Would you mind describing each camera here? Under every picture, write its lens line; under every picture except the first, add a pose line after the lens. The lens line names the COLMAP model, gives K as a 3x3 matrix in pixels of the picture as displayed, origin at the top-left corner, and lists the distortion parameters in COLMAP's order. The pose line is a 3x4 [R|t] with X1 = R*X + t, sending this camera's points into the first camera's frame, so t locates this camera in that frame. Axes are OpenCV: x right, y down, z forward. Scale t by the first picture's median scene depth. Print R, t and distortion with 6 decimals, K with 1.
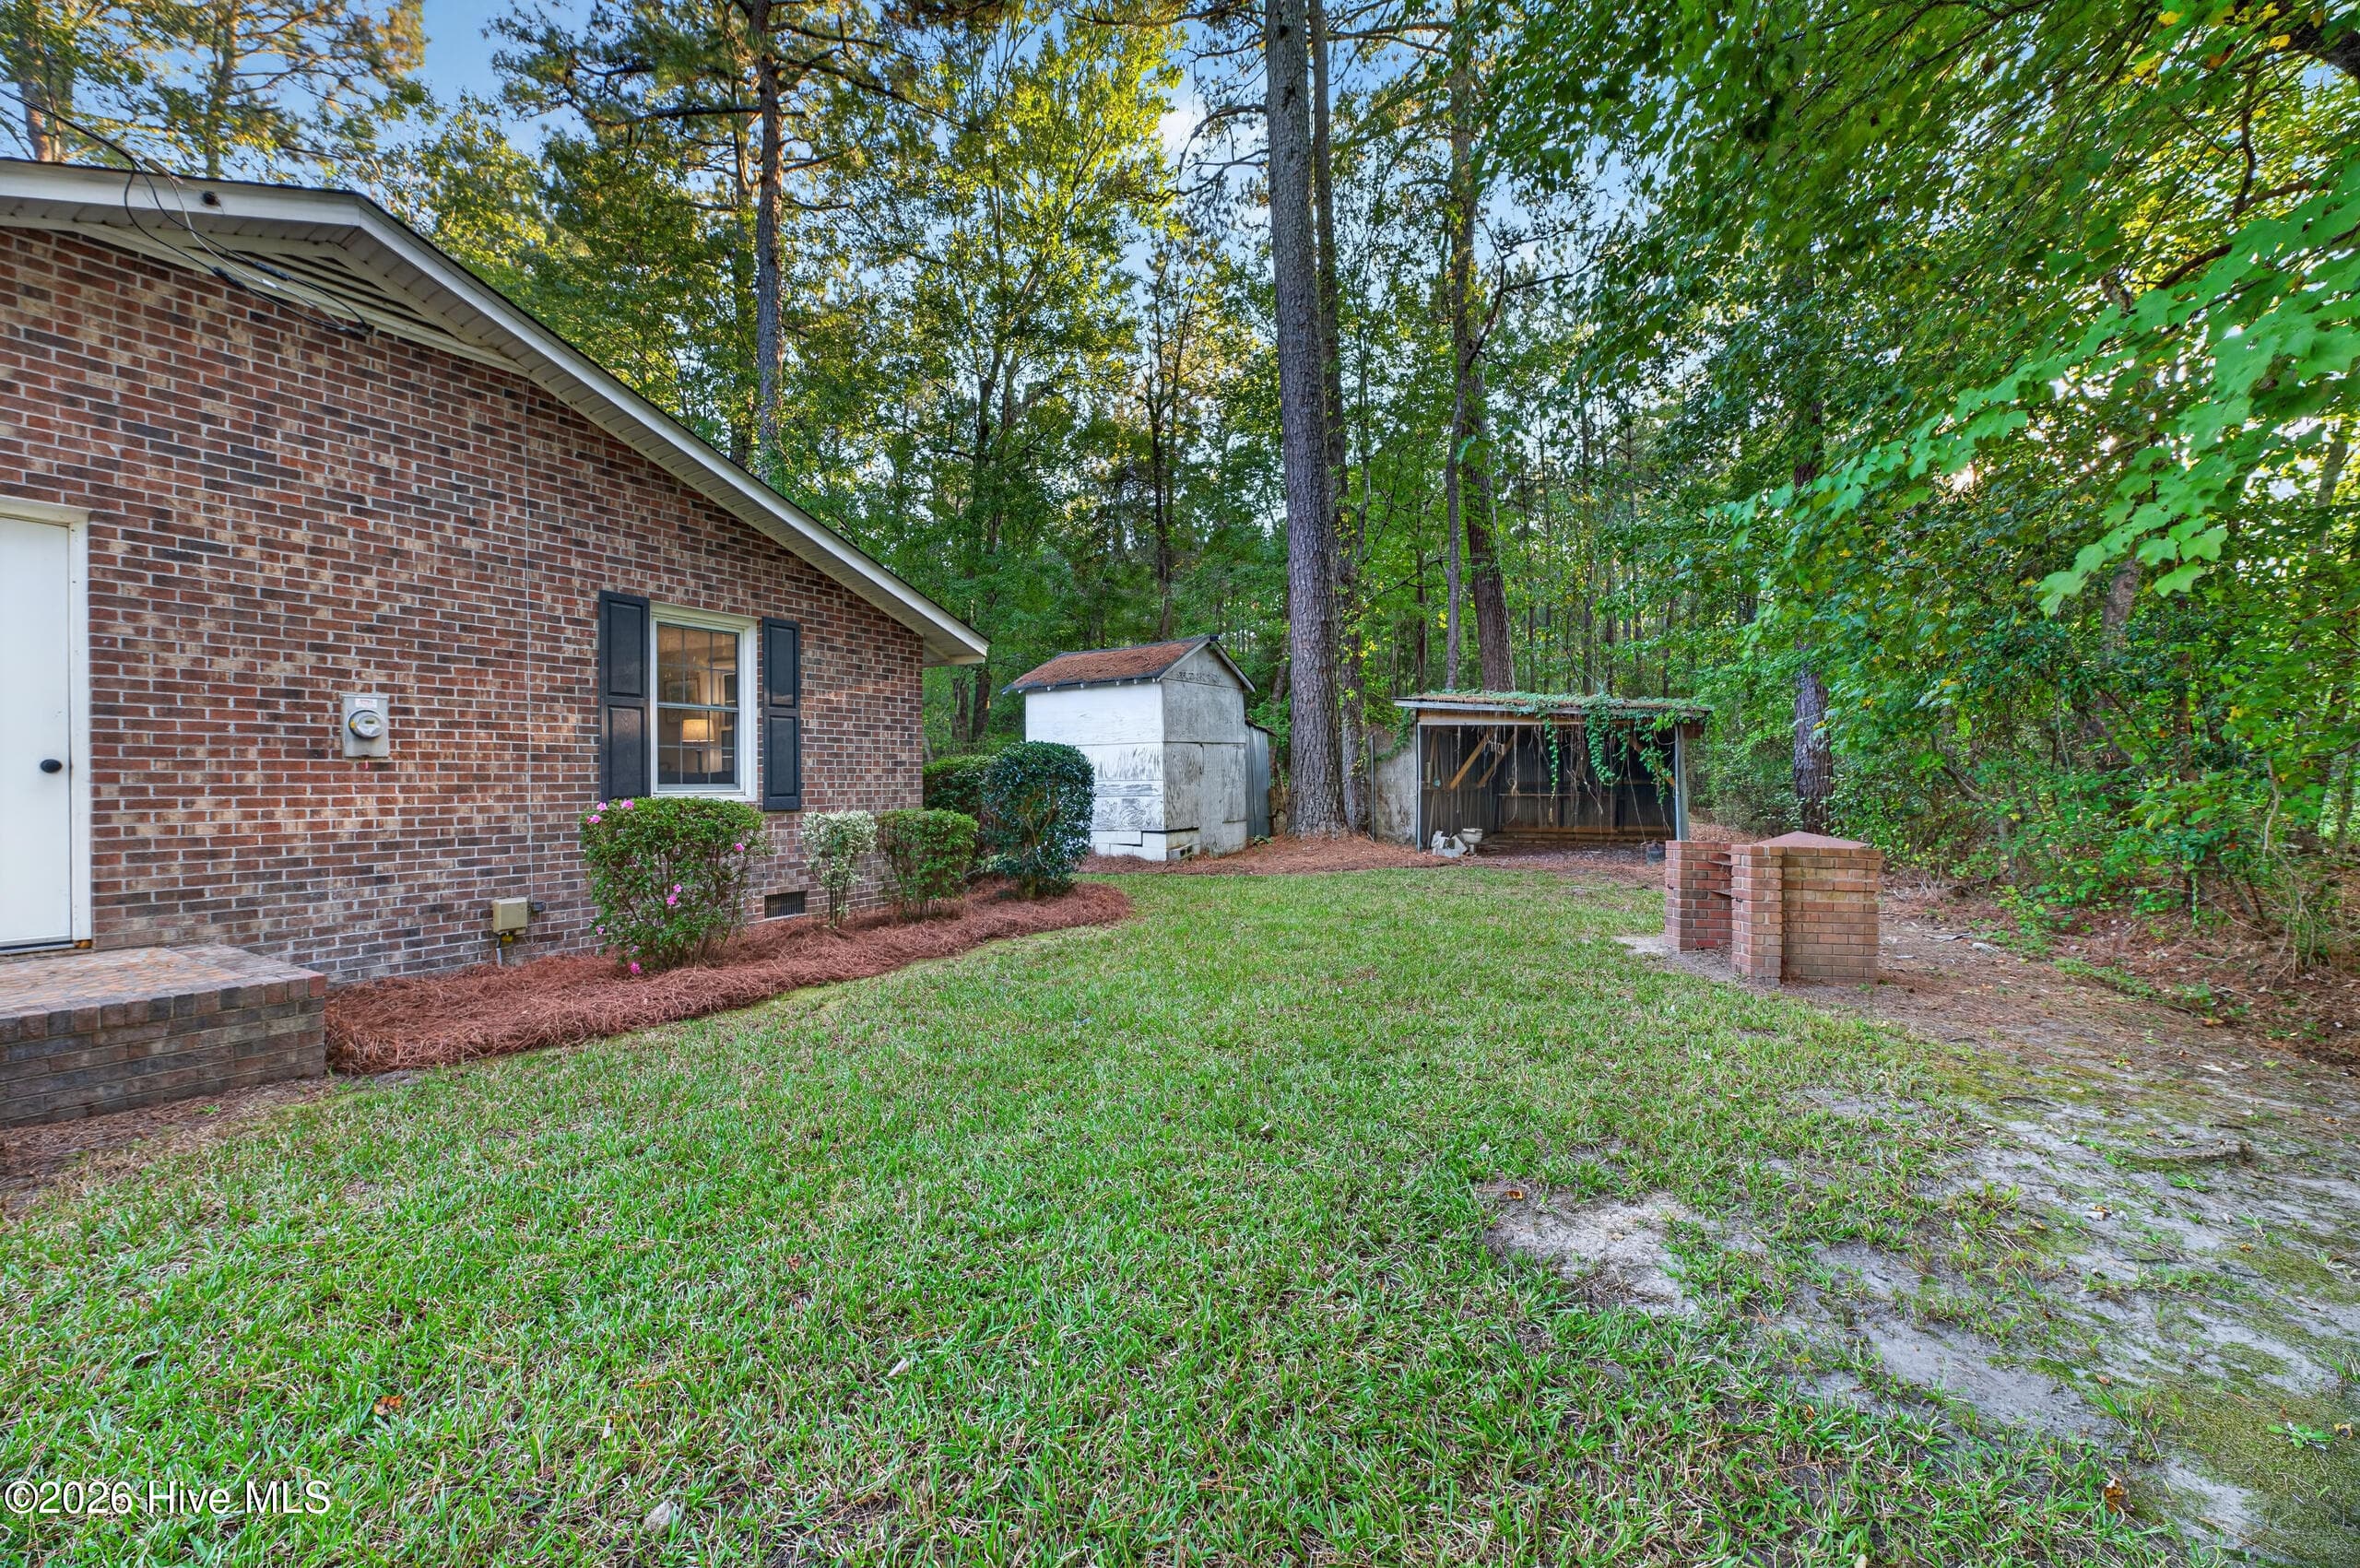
lens RADIAL K [[952.3, 0, 1175.5], [0, 952.3, 782.0], [0, 0, 1]] dist [-0.001265, -0.000379]
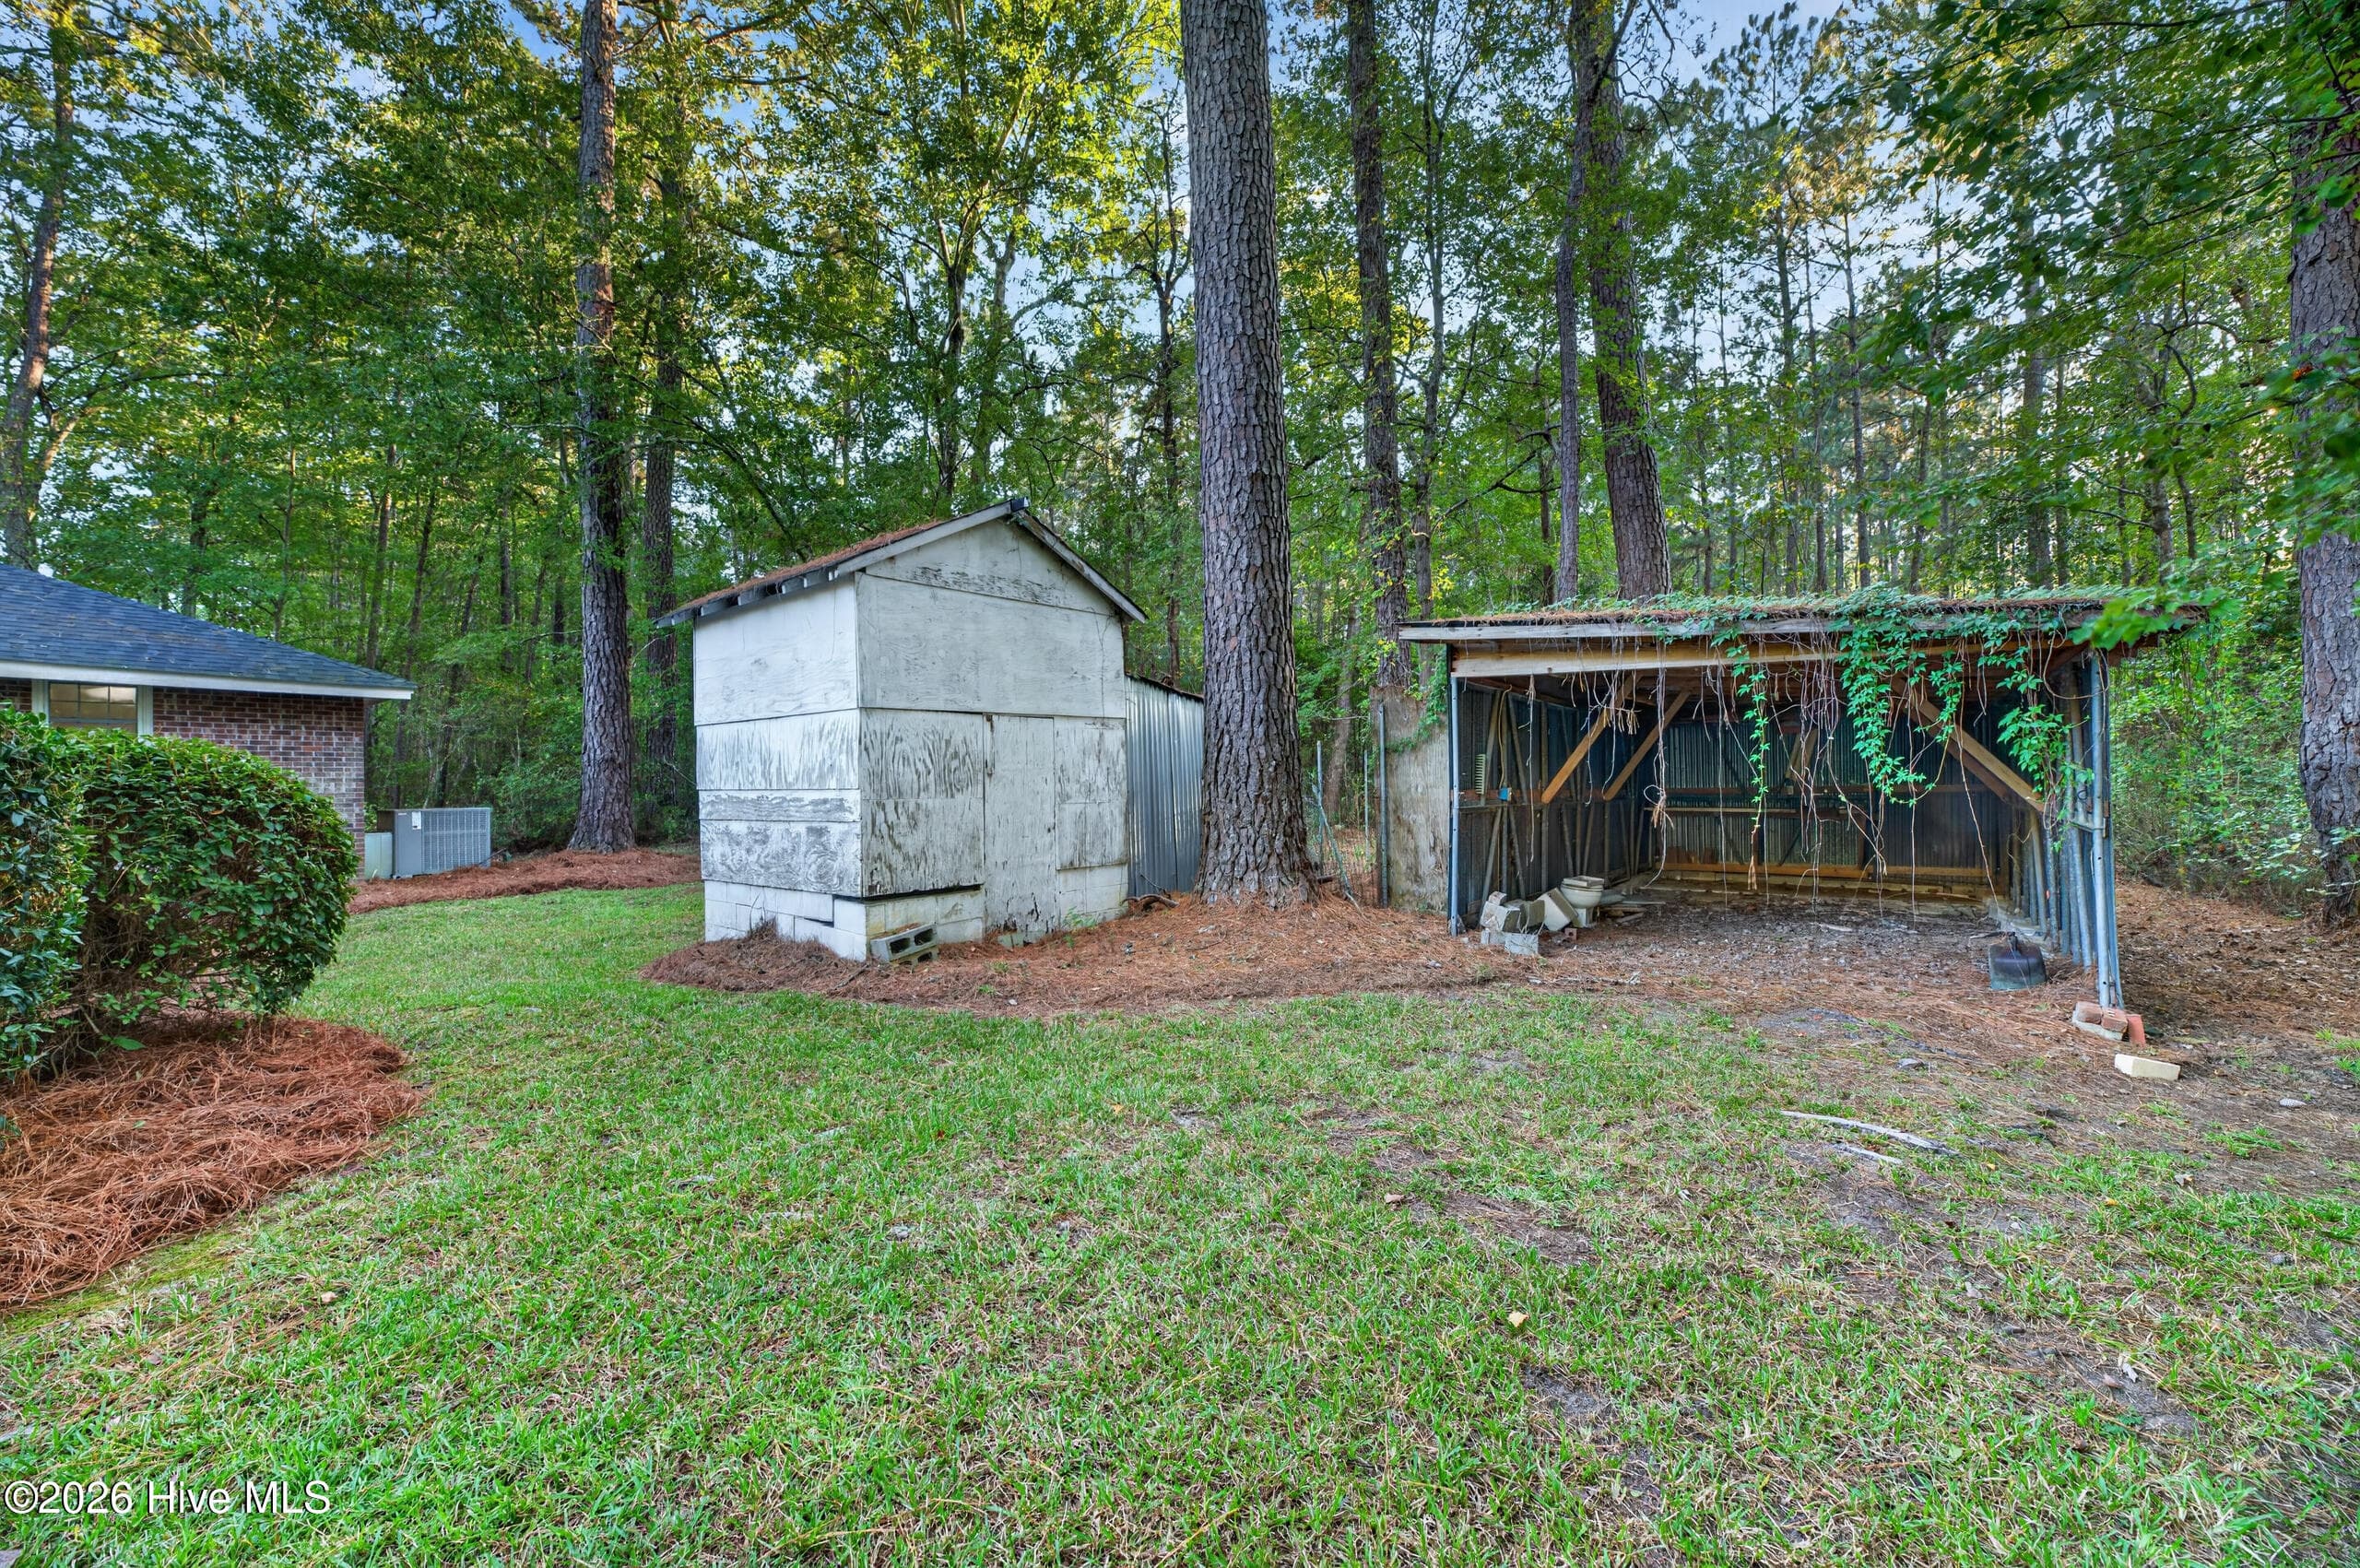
lens RADIAL K [[952.3, 0, 1168.2], [0, 952.3, 781.8], [0, 0, 1]] dist [-0.001265, -0.000379]
pose [[0.987268, 0.000985, -0.159061, 0.194058], [-0.001534, 0.999993, -0.003330, -0.003907], [0.159056, 0.003531, 0.987263, 0.507452]]
